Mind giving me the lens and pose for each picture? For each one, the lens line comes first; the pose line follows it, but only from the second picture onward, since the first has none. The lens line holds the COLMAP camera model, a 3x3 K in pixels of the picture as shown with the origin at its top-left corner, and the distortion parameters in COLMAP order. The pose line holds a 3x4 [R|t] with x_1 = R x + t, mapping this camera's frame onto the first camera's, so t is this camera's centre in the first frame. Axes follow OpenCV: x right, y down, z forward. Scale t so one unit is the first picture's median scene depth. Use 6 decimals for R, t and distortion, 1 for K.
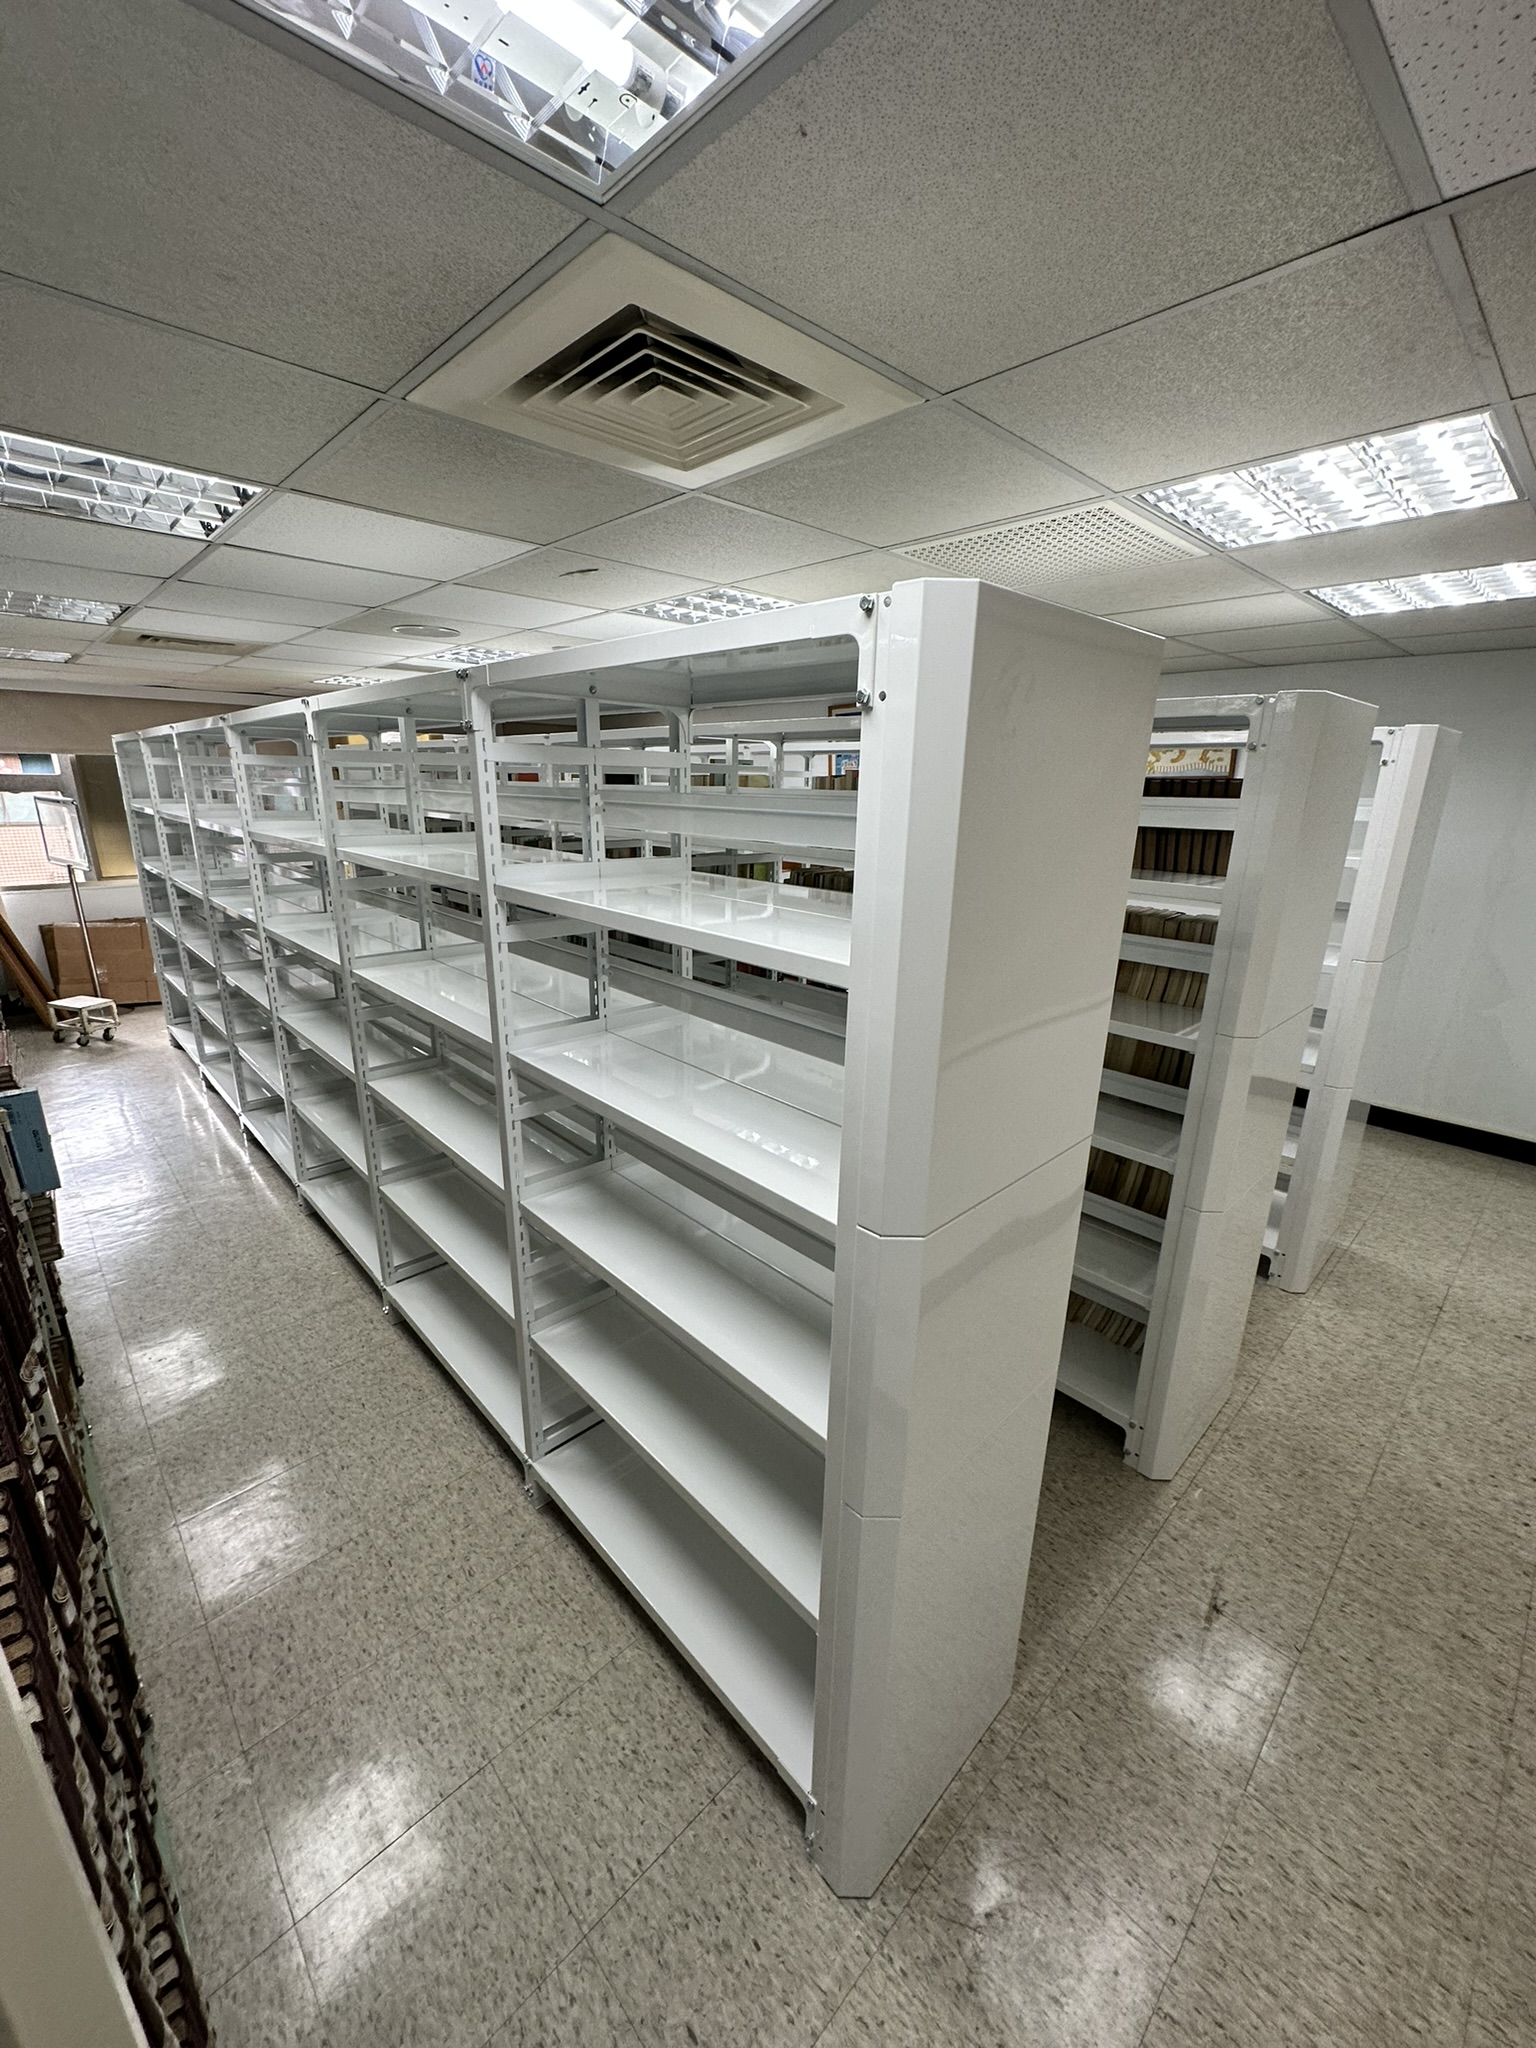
lens RADIAL K [[817.1, 0, 774.4], [0, 817.1, 1012.3], [0, 0, 1]] dist [-0.004285, 0.001014]
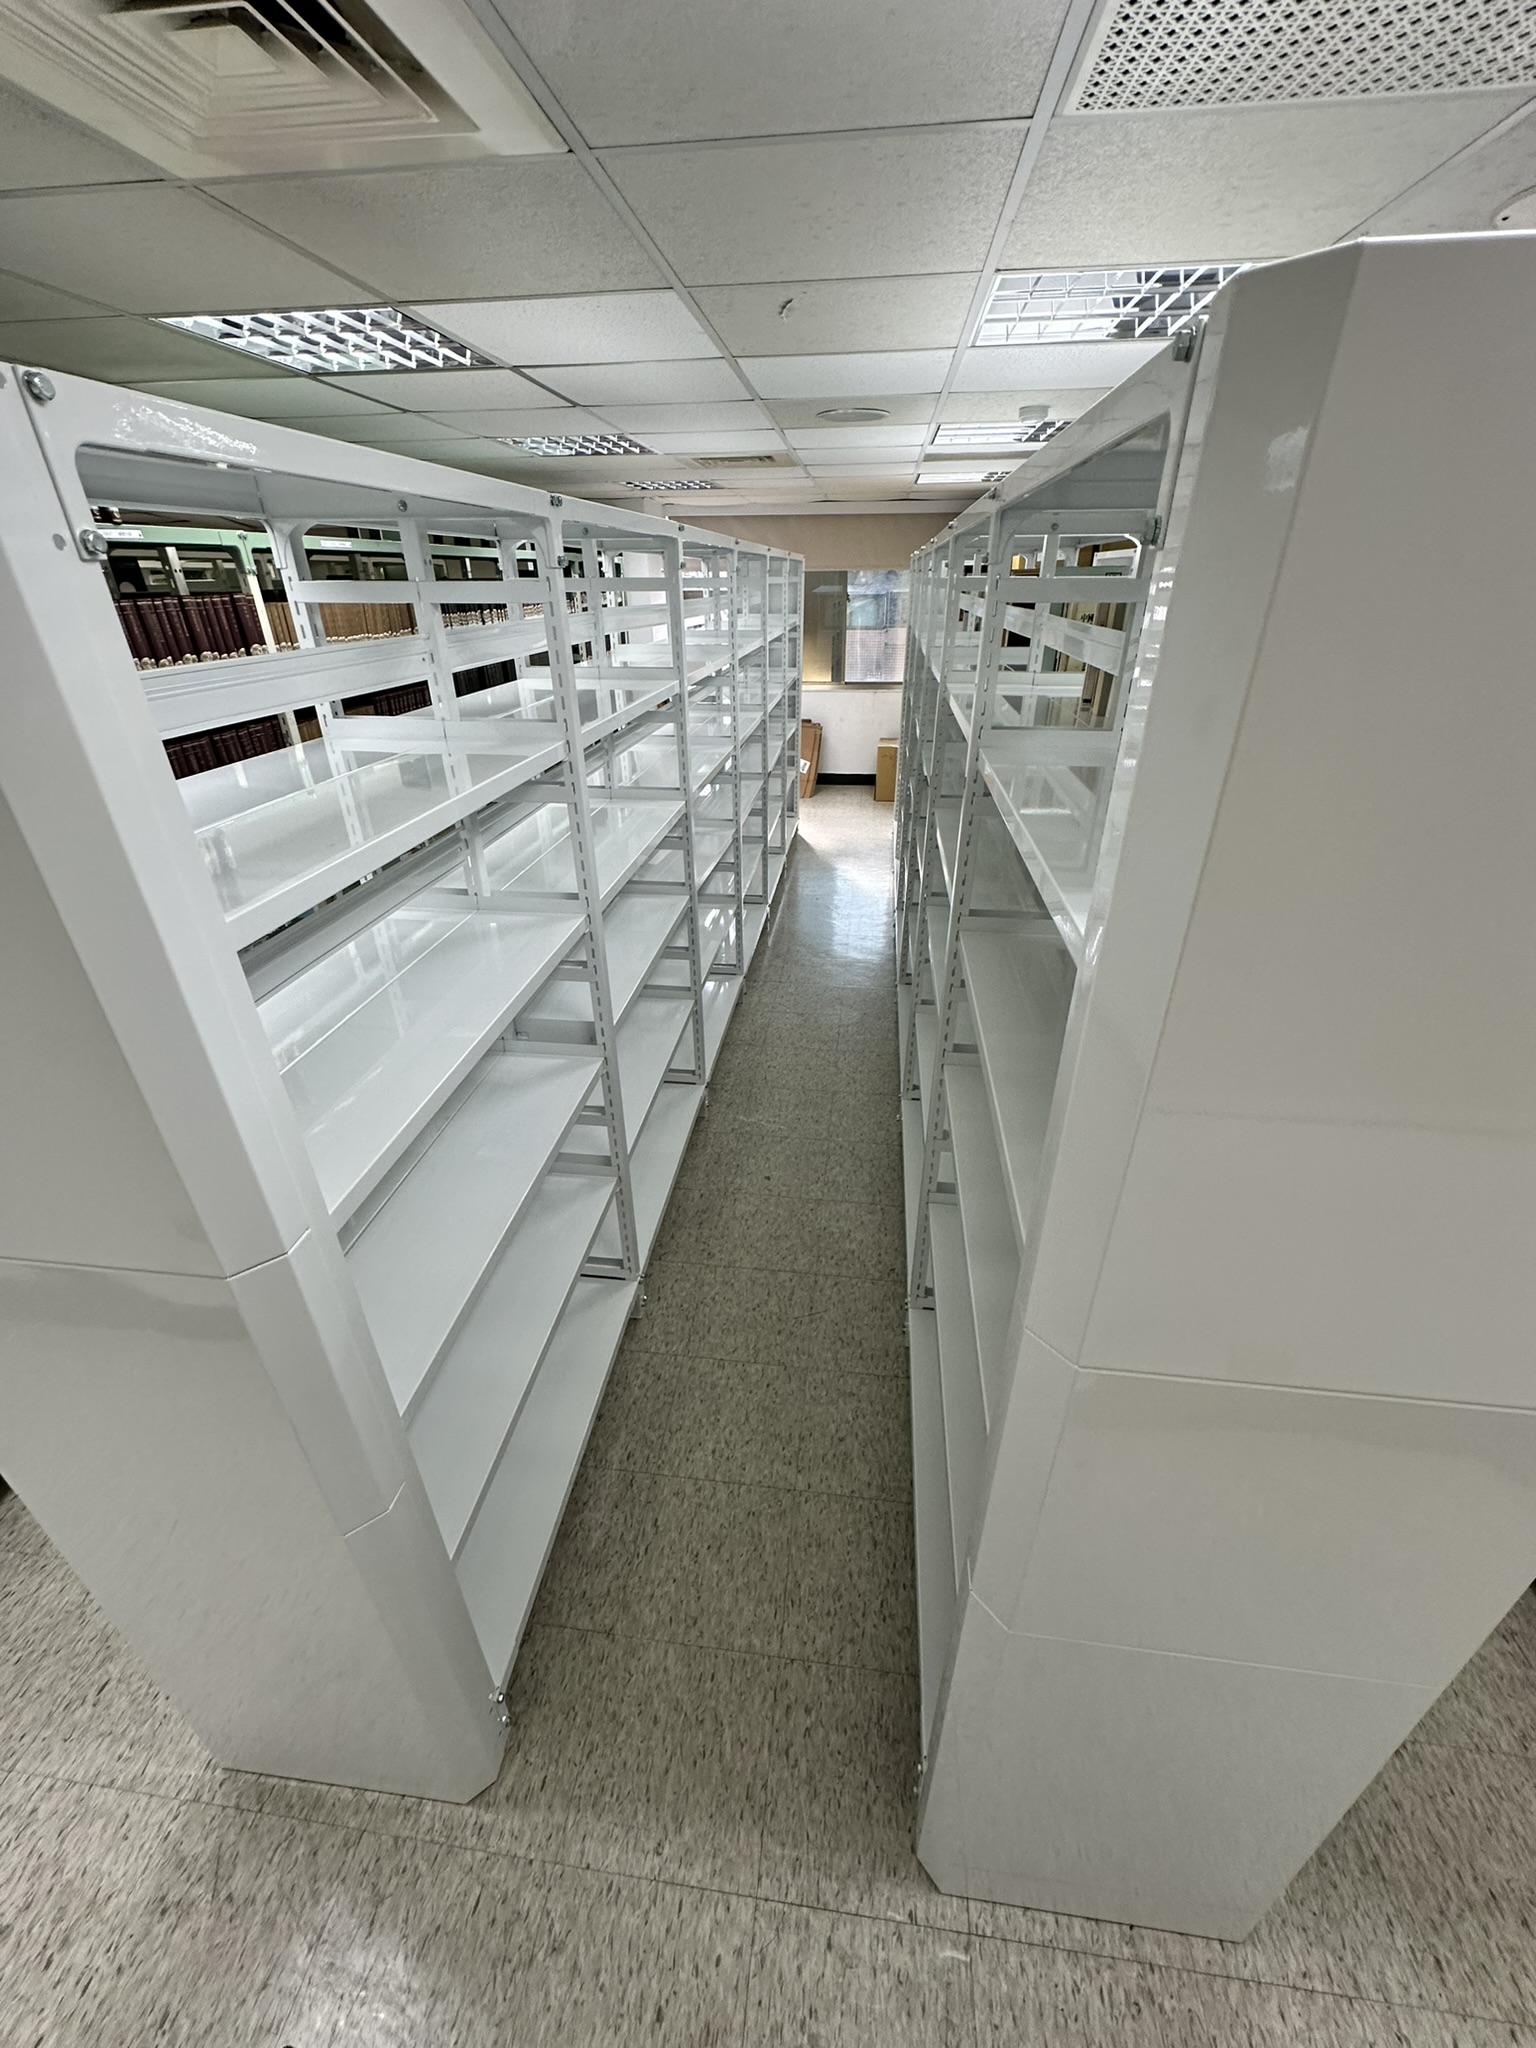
lens RADIAL K [[817.1, 0, 764.6], [0, 817.1, 1023.3], [0, 0, 1]] dist [-0.004285, 0.001014]
pose [[0.632215, 0.348188, -0.692148, 0.834338], [-0.199544, 0.936370, 0.288779, -0.229511], [0.748656, -0.044457, 0.661466, 0.758525]]
